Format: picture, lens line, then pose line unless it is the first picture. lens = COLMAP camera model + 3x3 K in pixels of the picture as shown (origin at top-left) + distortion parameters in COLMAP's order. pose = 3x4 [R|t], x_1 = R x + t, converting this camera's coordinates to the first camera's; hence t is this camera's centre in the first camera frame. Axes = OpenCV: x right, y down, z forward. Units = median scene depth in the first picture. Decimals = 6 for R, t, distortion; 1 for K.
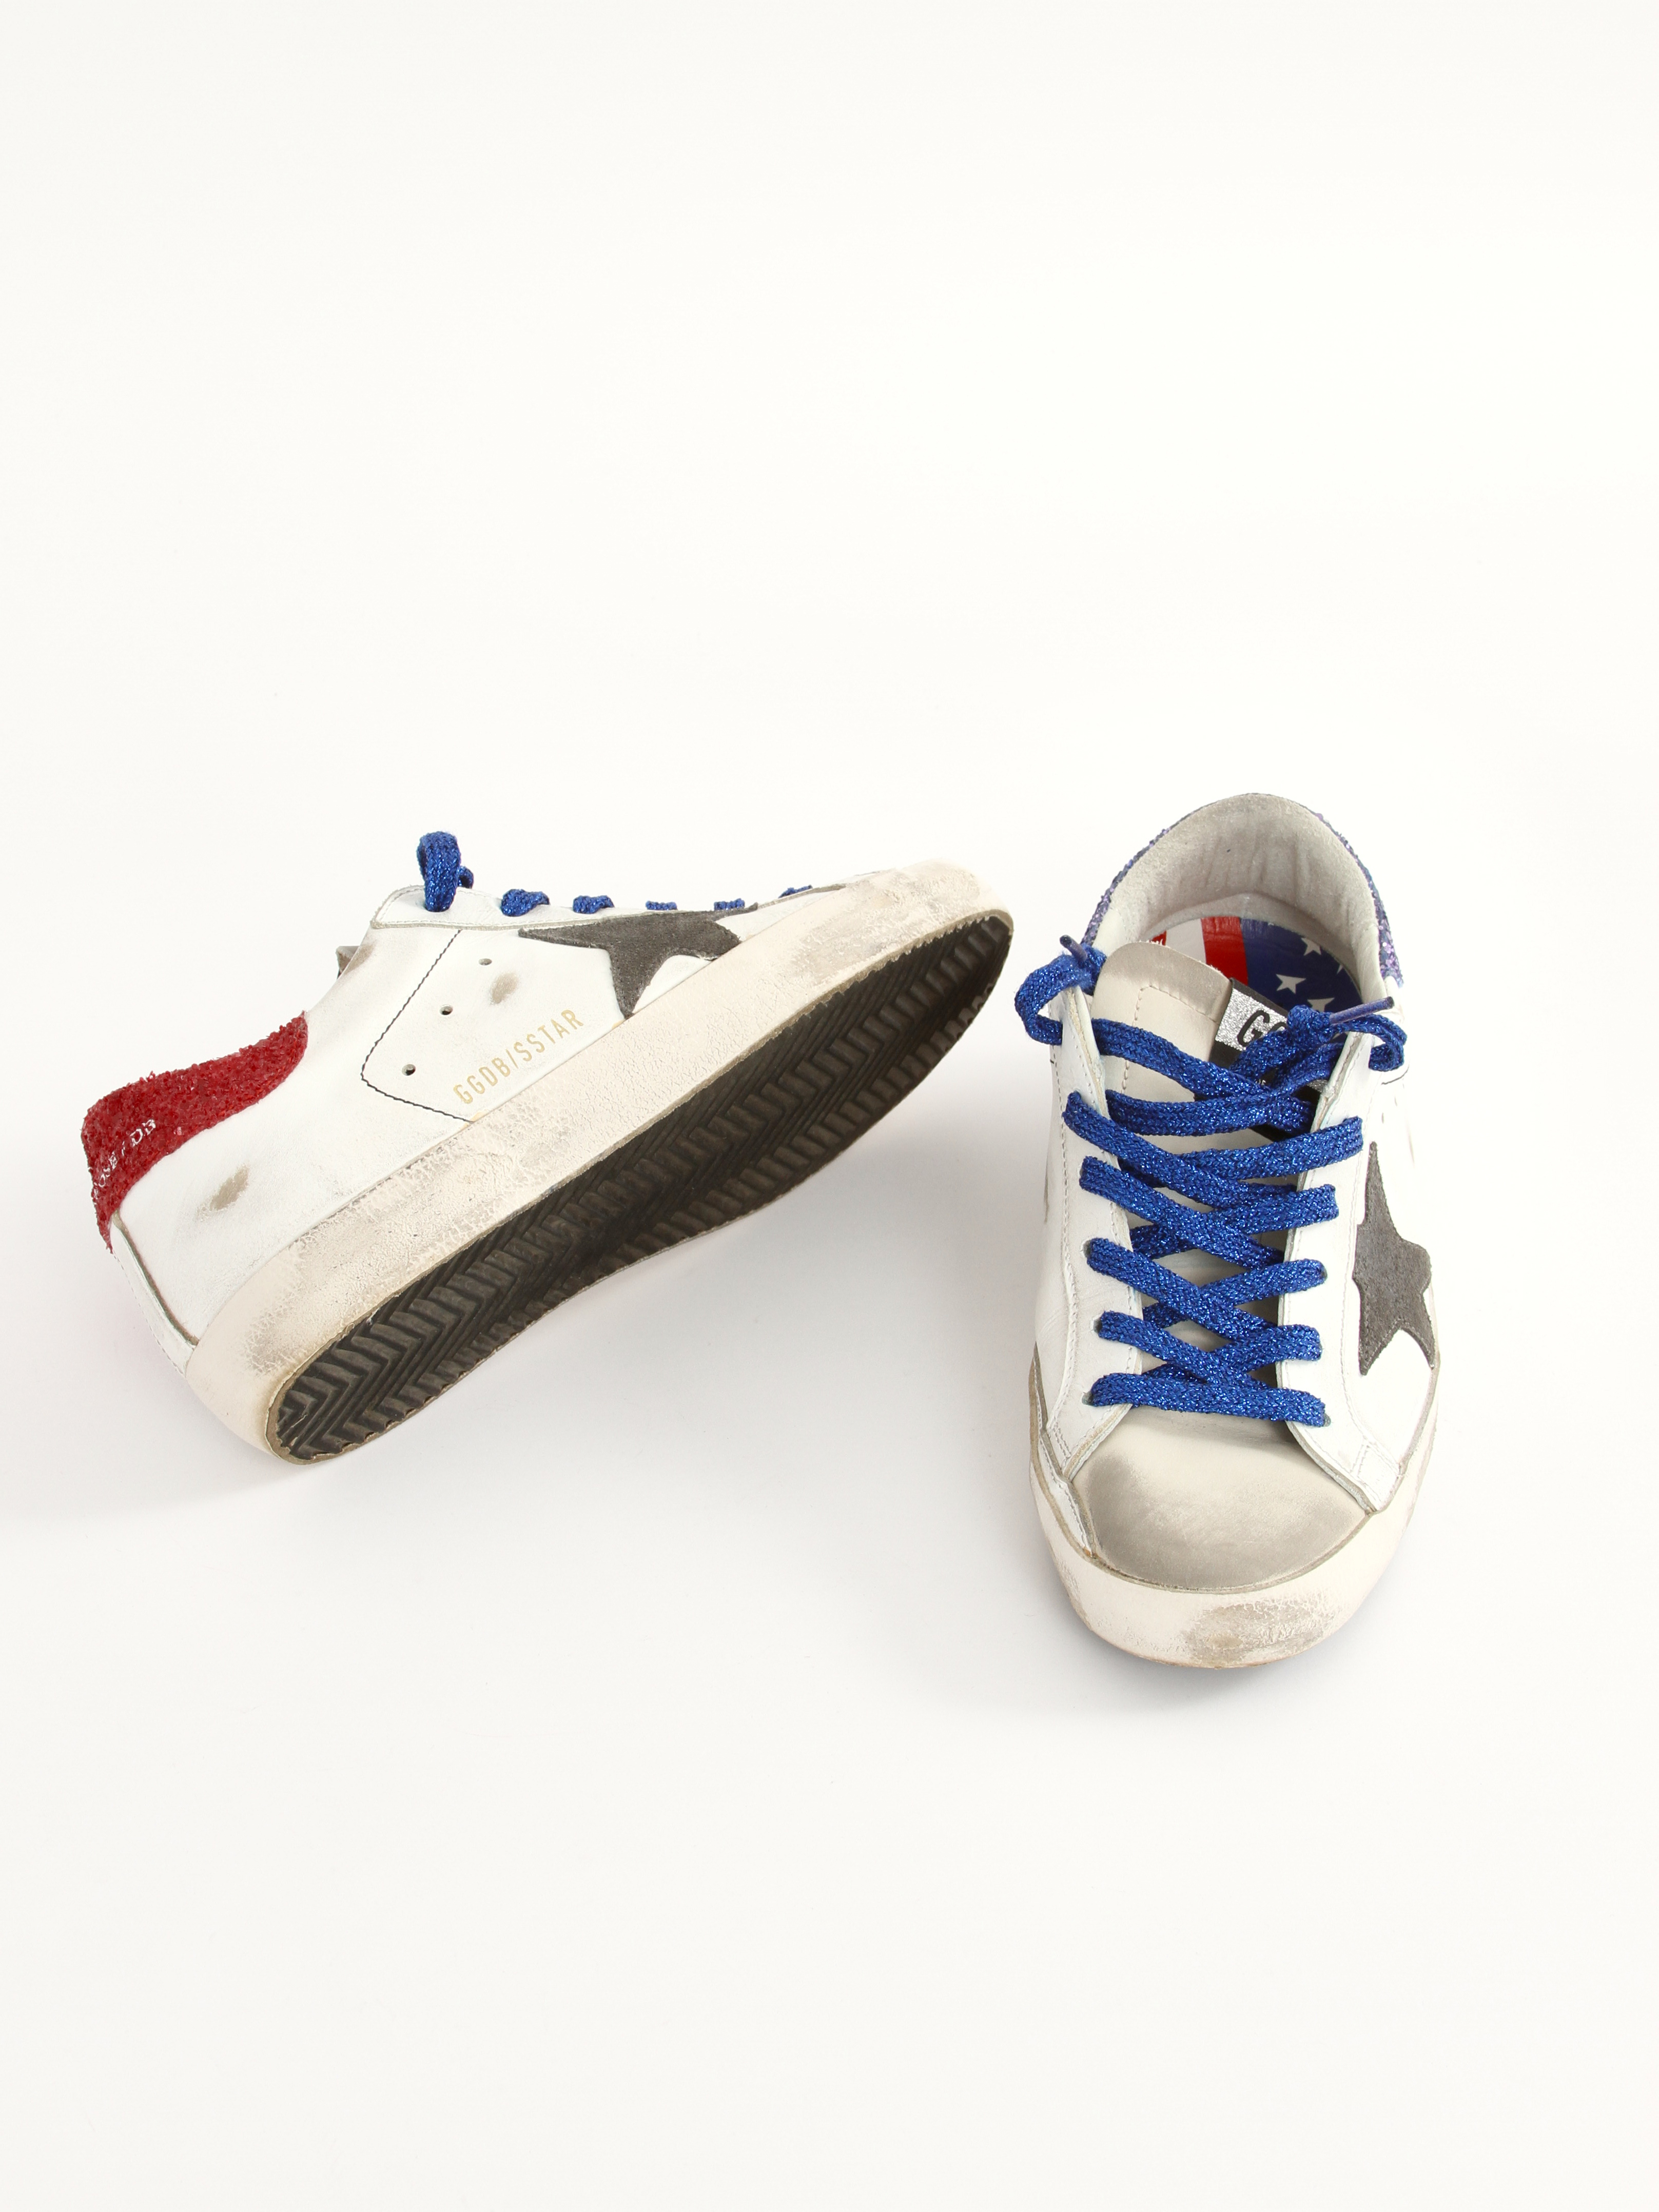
lens RADIAL K [[3830.9, 0, 829.5], [0, 3830.9, 1106.0], [0, 0, 1]] dist [0.041910, 0.031950]
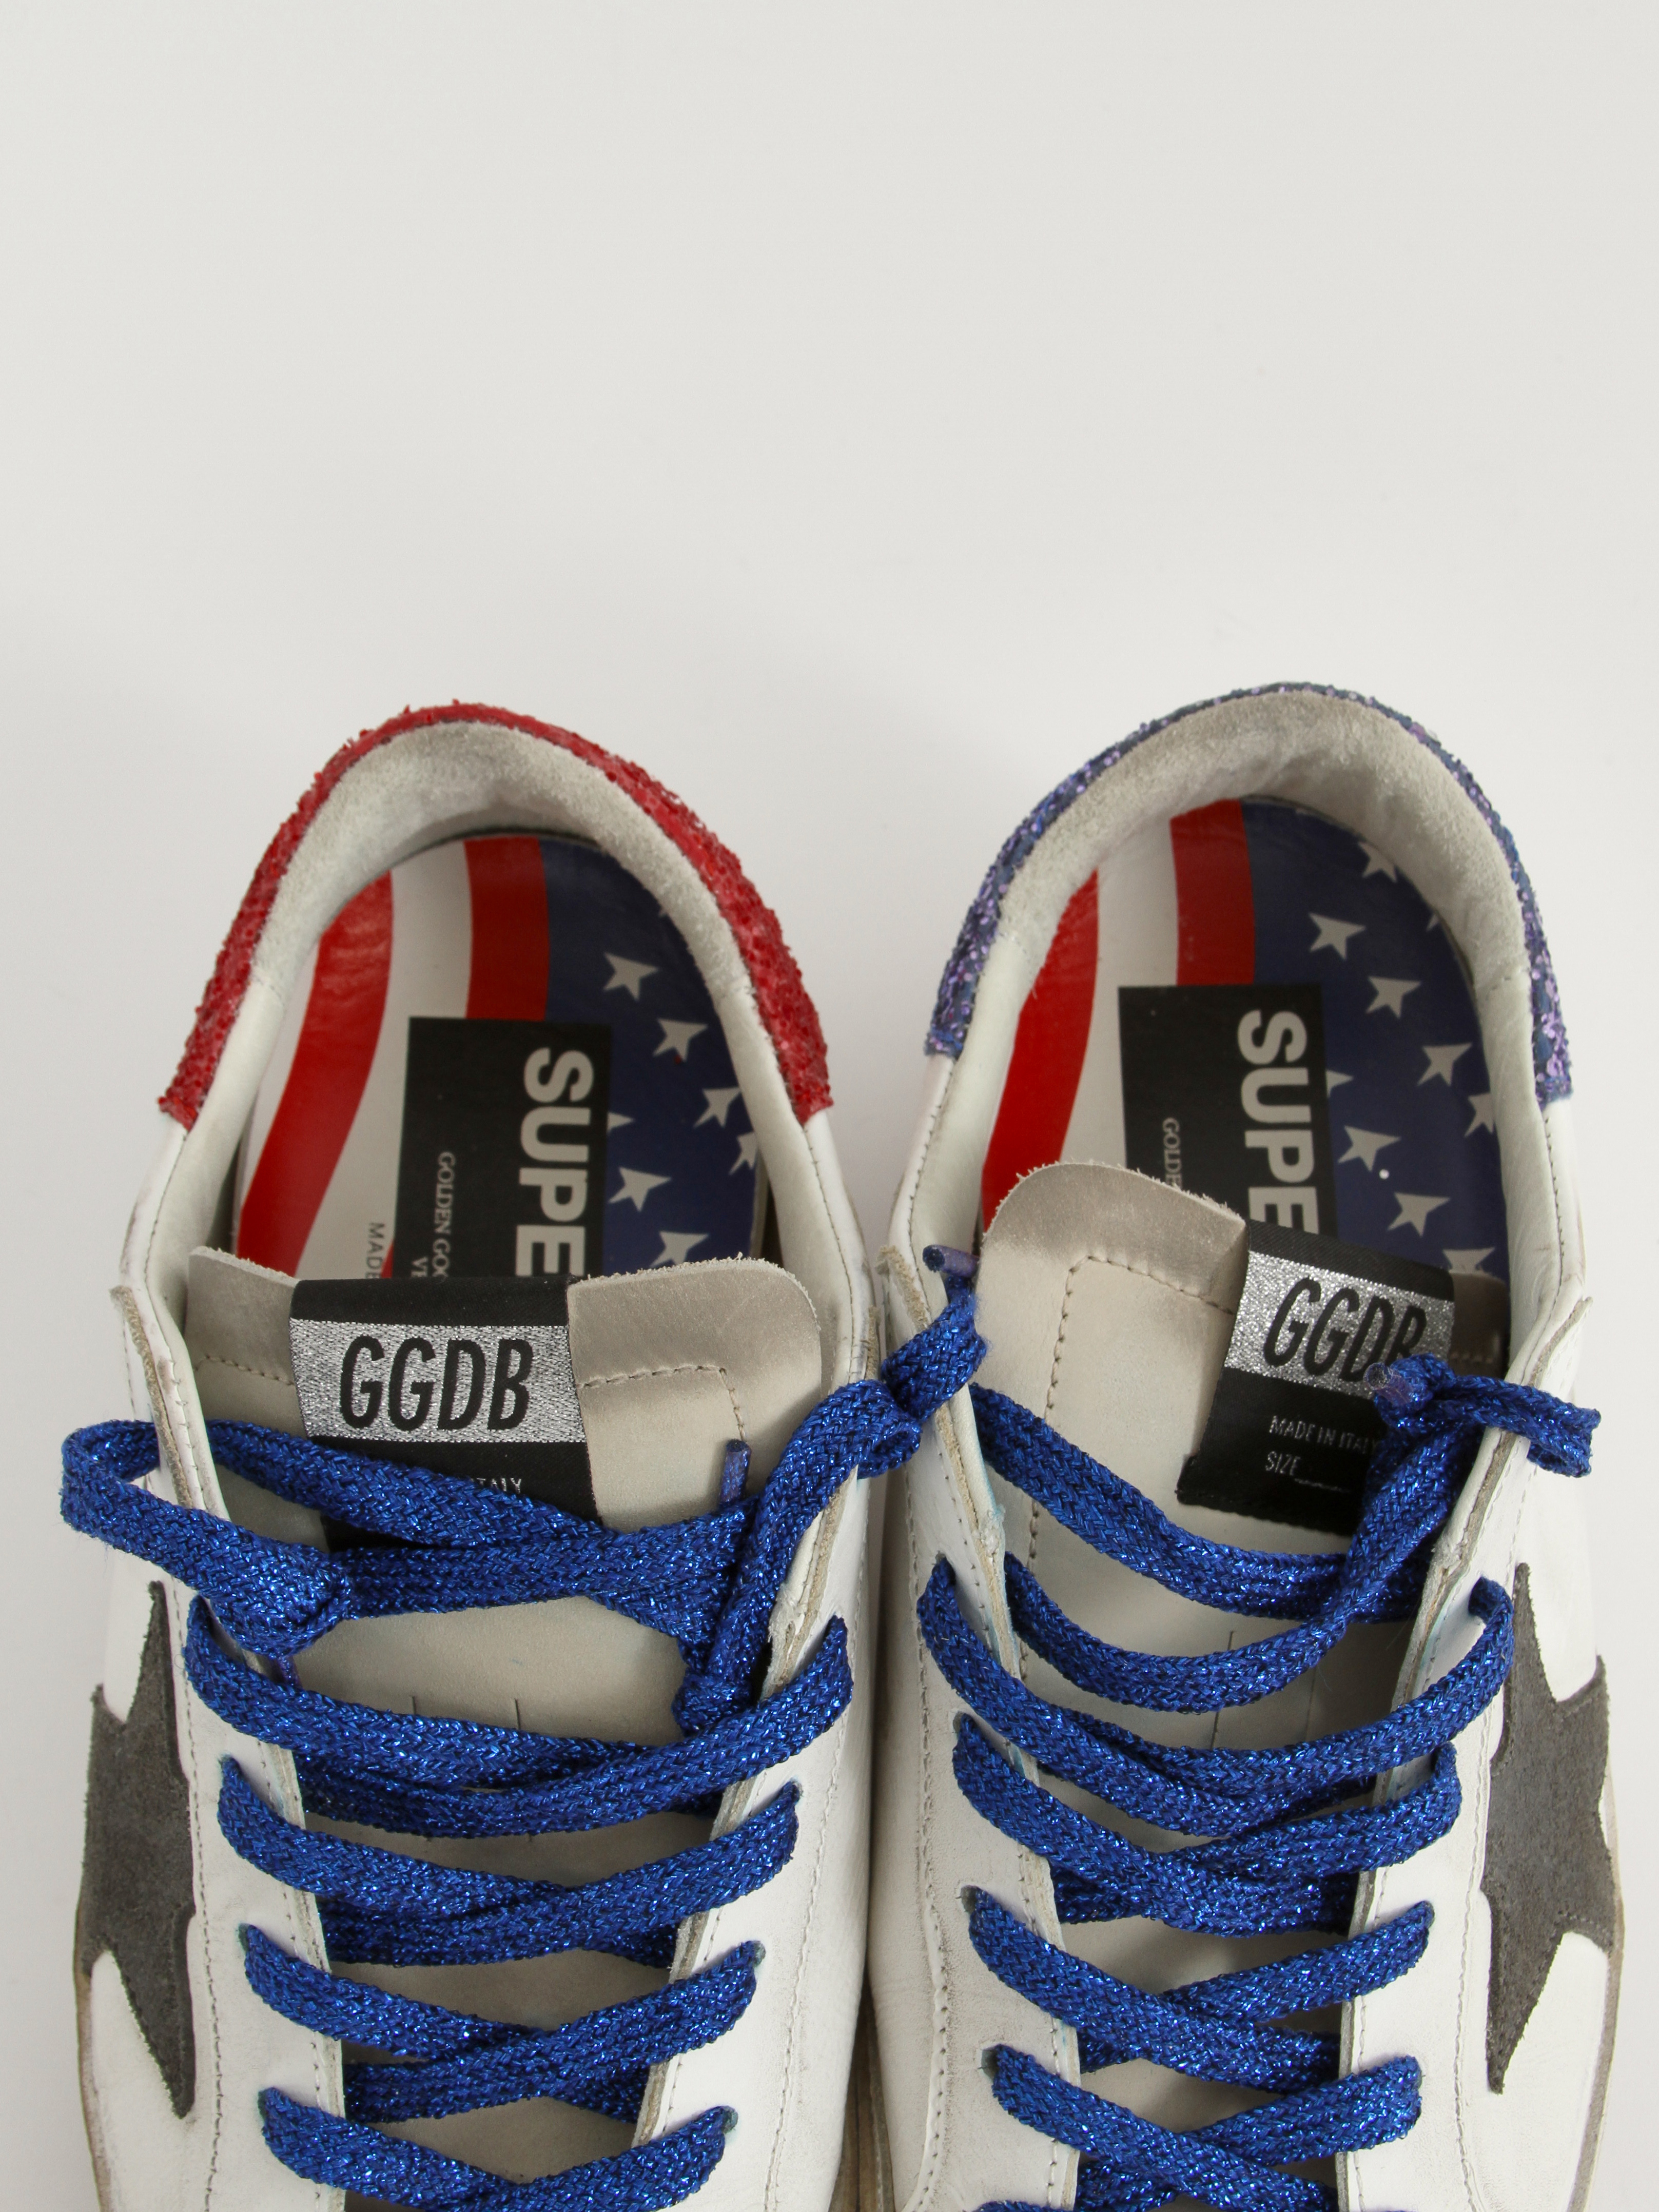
lens RADIAL K [[3967.0, 0, 829.5], [0, 3967.0, 1106.0], [0, 0, 1]] dist [-0.132385, 0.168418]
pose [[0.998212, -0.039184, 0.045142, 0.029170], [0.014959, 0.894900, 0.446016, -0.281636], [-0.057874, -0.444543, 0.893886, 0.571228]]
